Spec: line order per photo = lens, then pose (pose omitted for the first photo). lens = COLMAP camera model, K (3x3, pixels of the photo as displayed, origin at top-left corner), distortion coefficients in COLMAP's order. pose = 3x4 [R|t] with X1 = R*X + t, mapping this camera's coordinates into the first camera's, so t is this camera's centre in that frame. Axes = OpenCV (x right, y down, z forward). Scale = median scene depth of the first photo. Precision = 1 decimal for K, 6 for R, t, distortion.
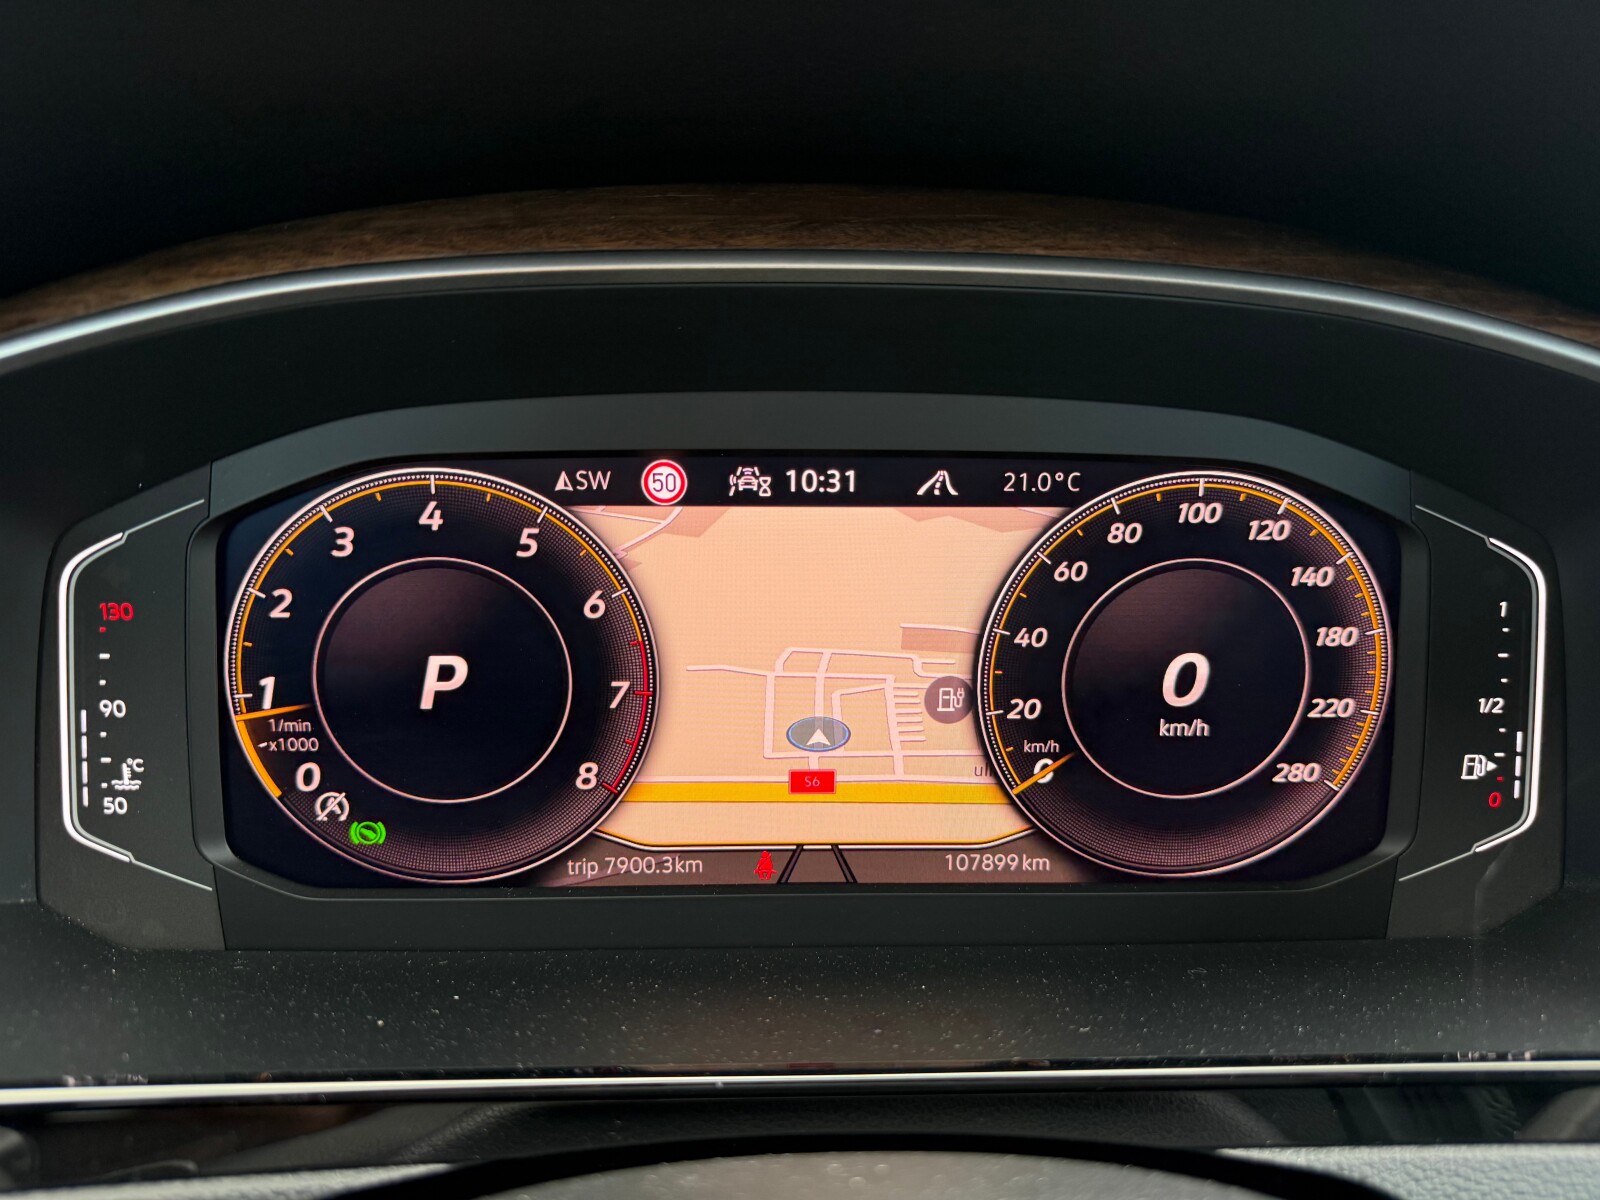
lens RADIAL K [[1144.1, 0, 797.6], [0, 1144.1, 515.3], [0, 0, 1]] dist [0.022289, -0.048611]
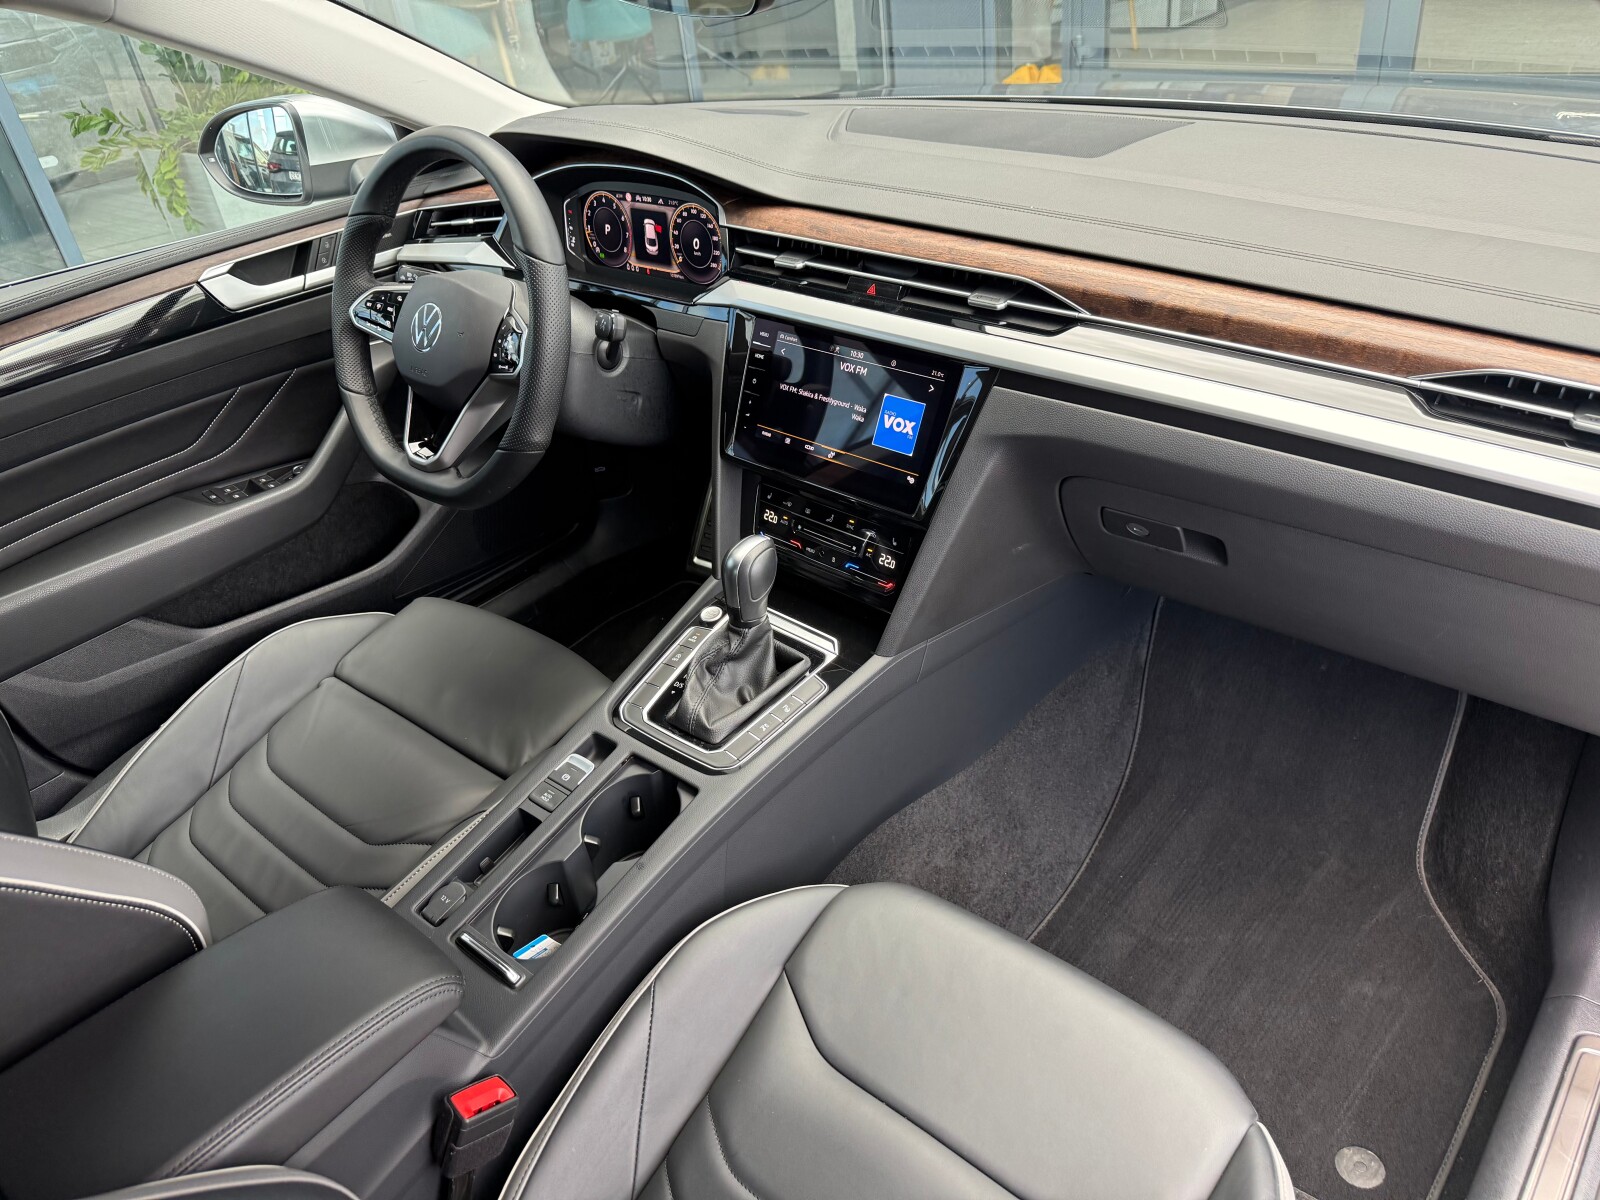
lens RADIAL K [[1144.1, 0, 831.9], [0, 1144.1, 644.1], [0, 0, 1]] dist [0.022289, -0.048611]
pose [[0.740385, 0.315488, -0.593546, 4.720282], [-0.090120, 0.921630, 0.377460, -0.222878], [0.666115, -0.225976, 0.710793, -2.916345]]
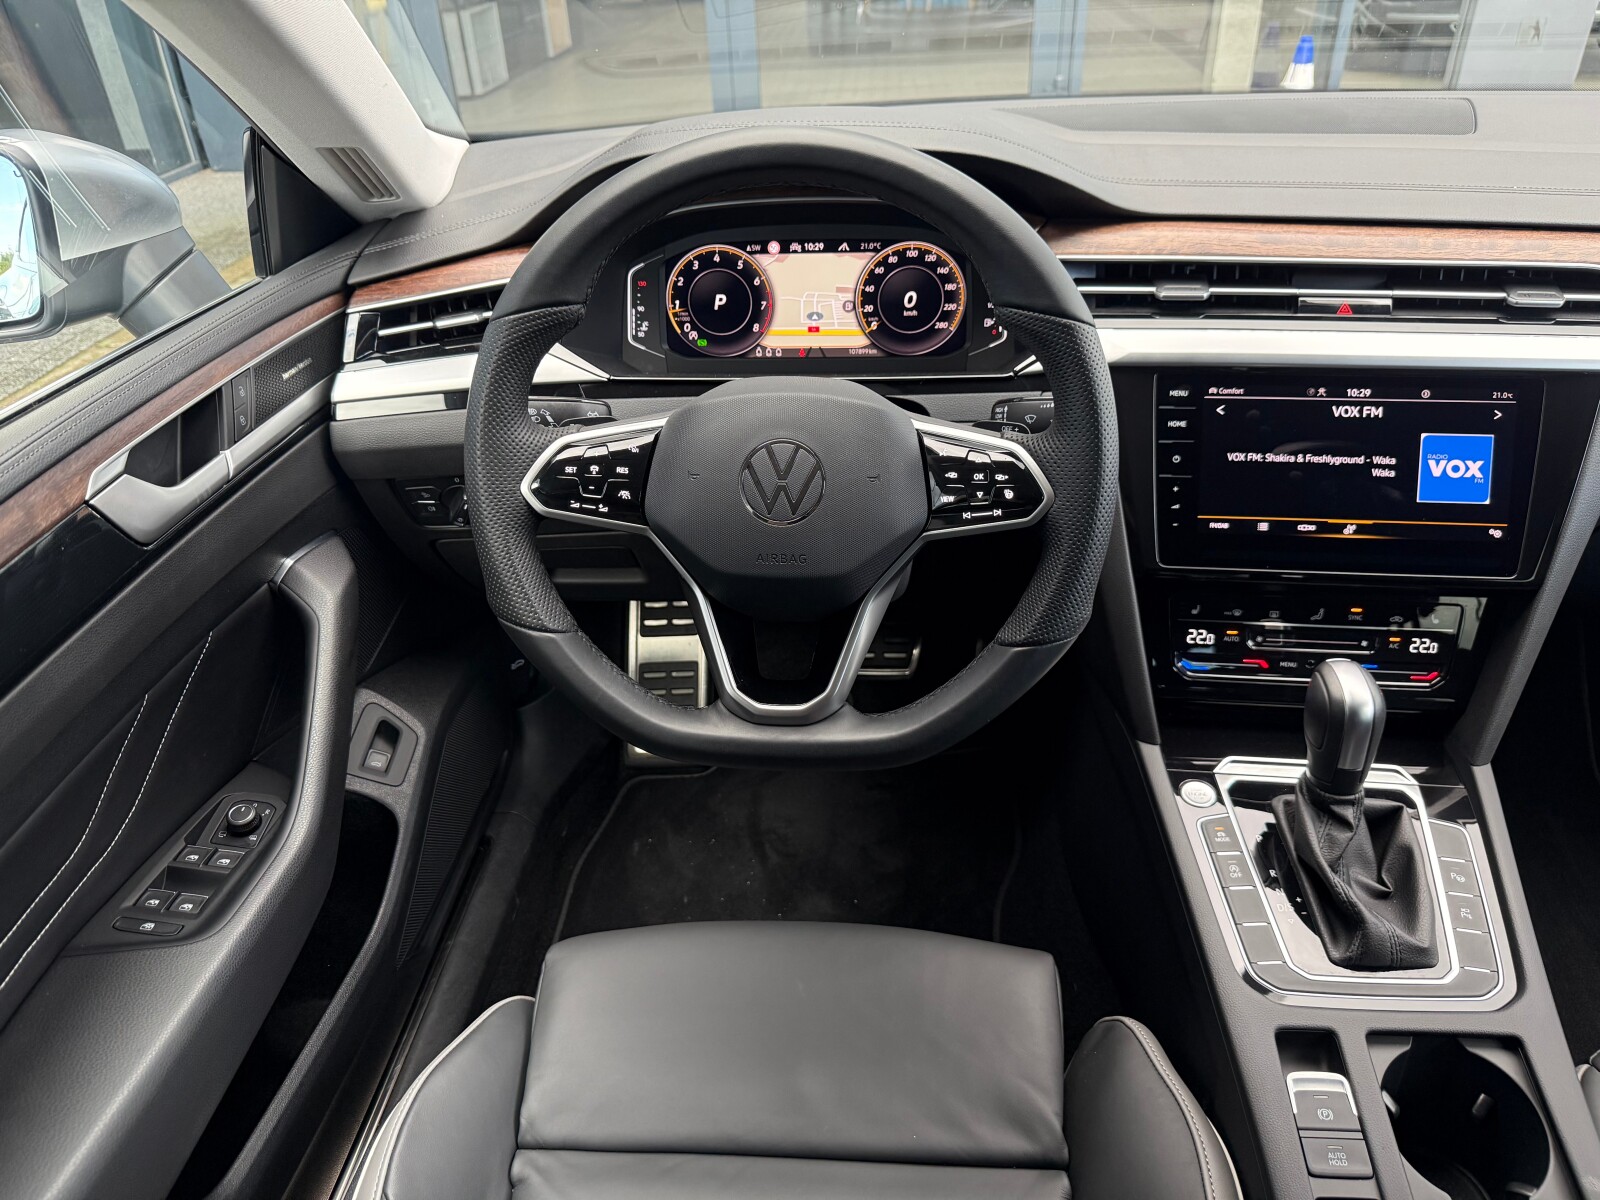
lens RADIAL K [[1144.1, 0, 792.1], [0, 1144.1, 612.9], [0, 0, 1]] dist [0.022289, -0.048611]
pose [[0.992170, 0.019287, -0.123400, 0.444771], [0.016291, 0.959581, 0.280961, 0.067104], [0.123831, -0.280771, 0.951753, -3.016041]]
